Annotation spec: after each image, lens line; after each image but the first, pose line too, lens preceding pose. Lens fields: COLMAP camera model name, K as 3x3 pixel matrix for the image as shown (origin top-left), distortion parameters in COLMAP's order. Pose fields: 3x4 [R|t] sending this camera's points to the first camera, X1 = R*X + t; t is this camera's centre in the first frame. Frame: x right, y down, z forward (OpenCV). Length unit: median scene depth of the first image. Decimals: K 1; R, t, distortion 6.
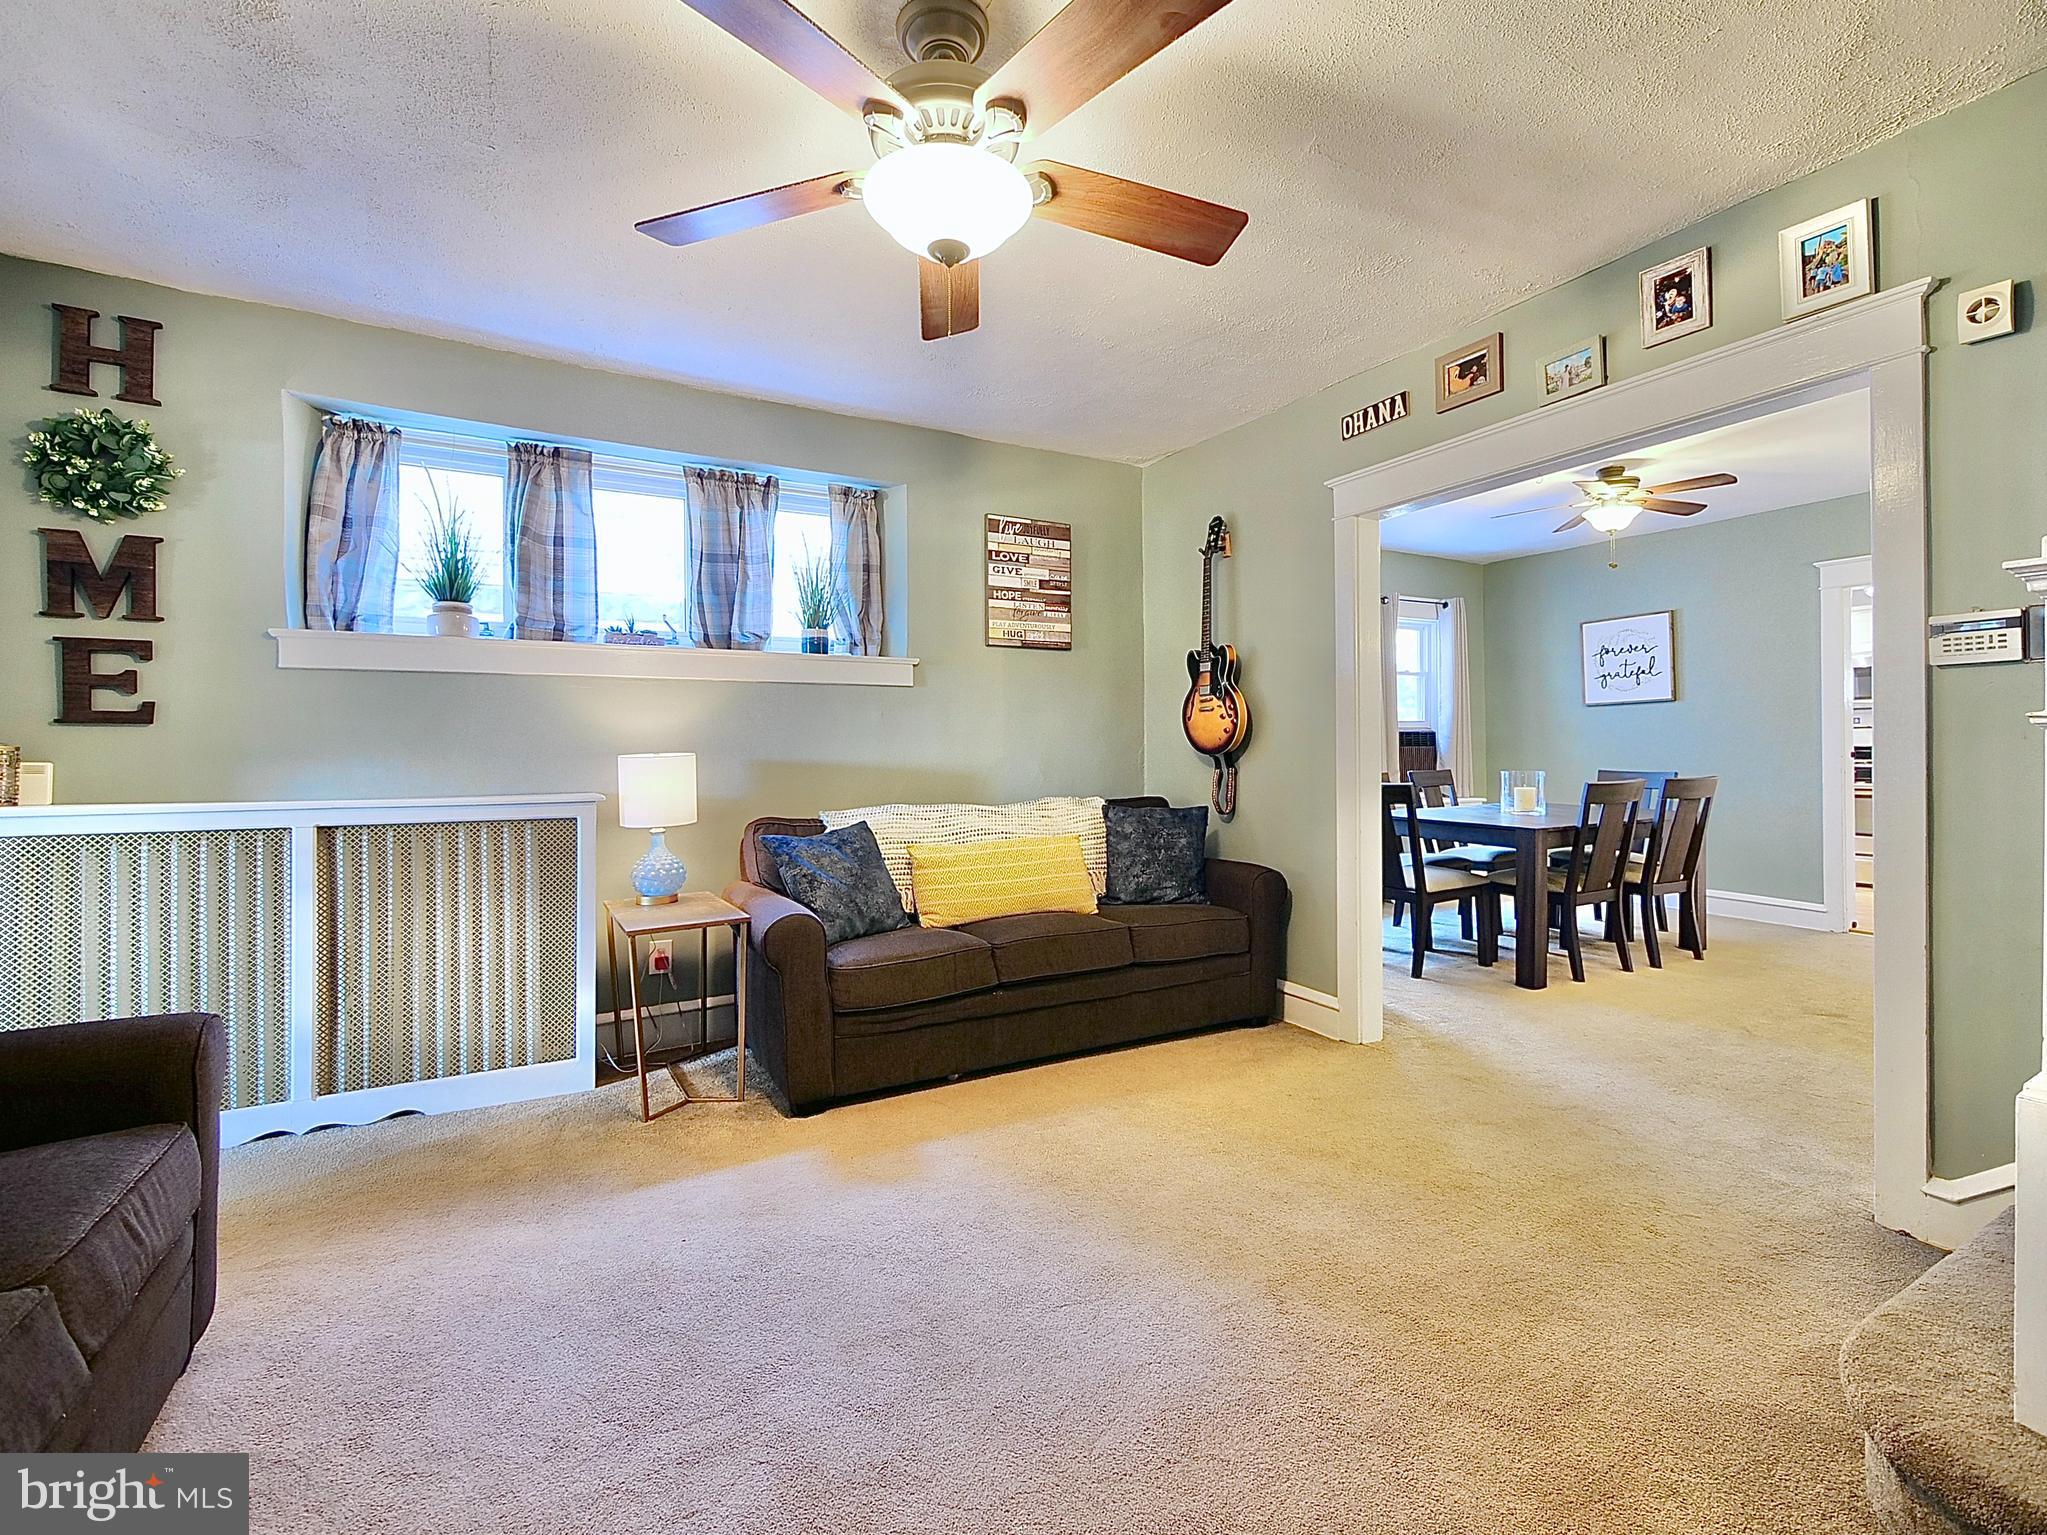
lens RADIAL K [[882.7, 0, 1039.7], [0, 882.7, 753.6], [0, 0, 1]] dist [-0.008323, 0.000637]
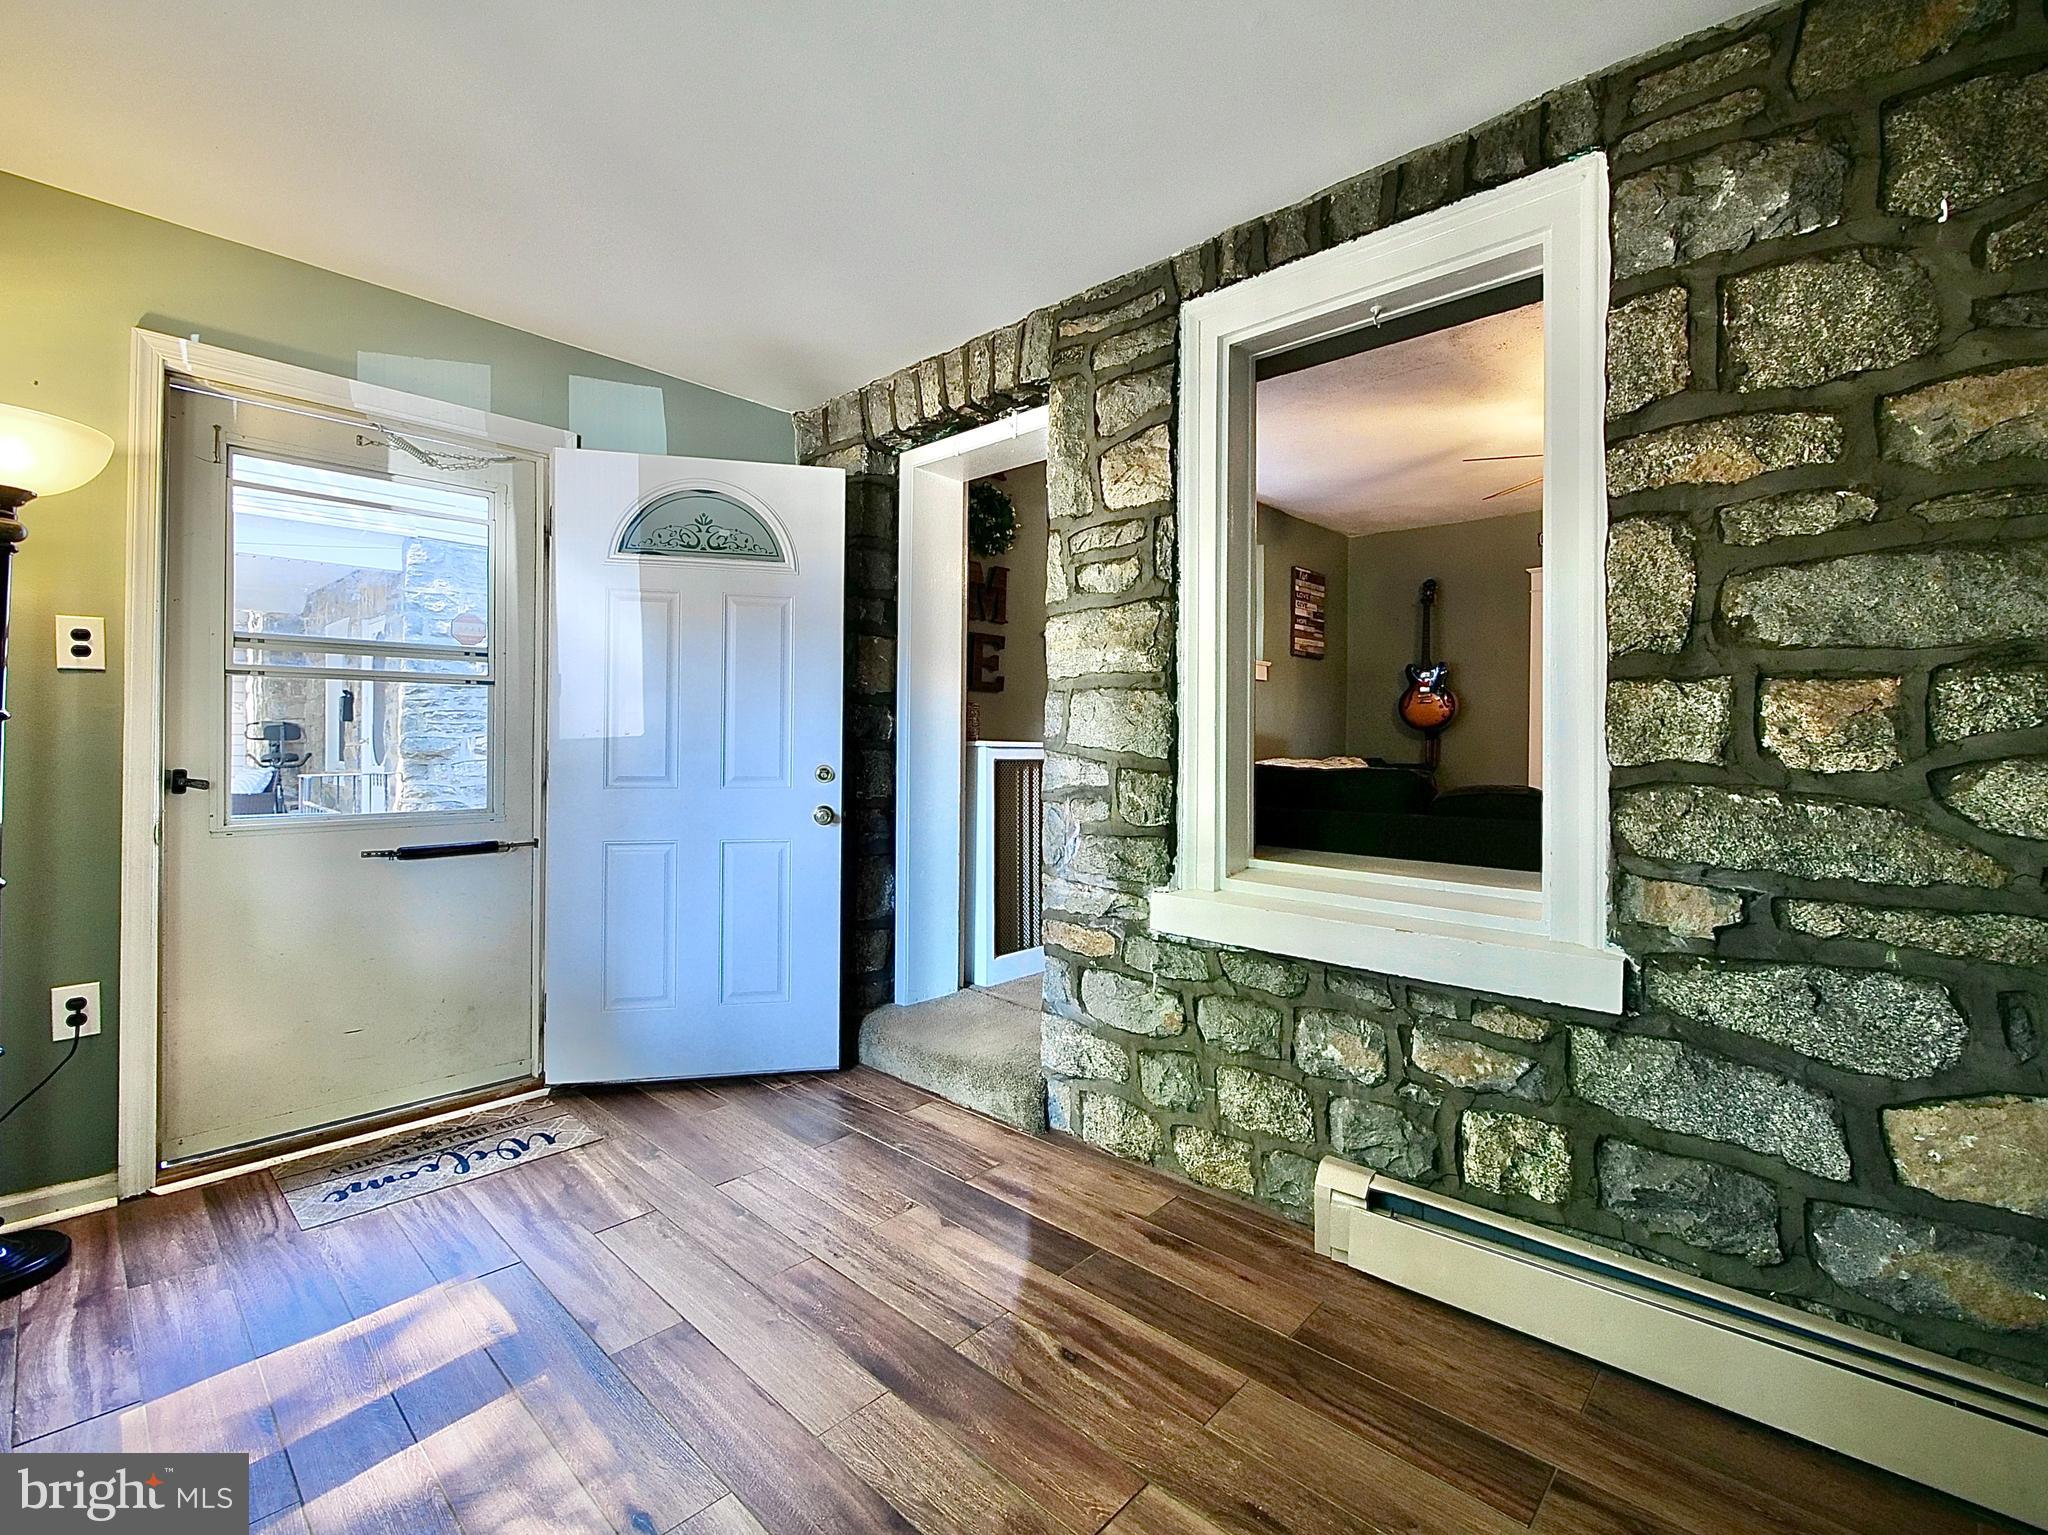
lens RADIAL K [[883.1, 0, 1041.8], [0, 883.1, 752.3], [0, 0, 1]] dist [-0.008323, 0.000637]
pose [[0.956758, 0.011861, 0.290642, -0.897971], [-0.013910, 0.999891, 0.004986, 0.038896], [-0.290551, -0.008814, 0.956819, -0.293940]]
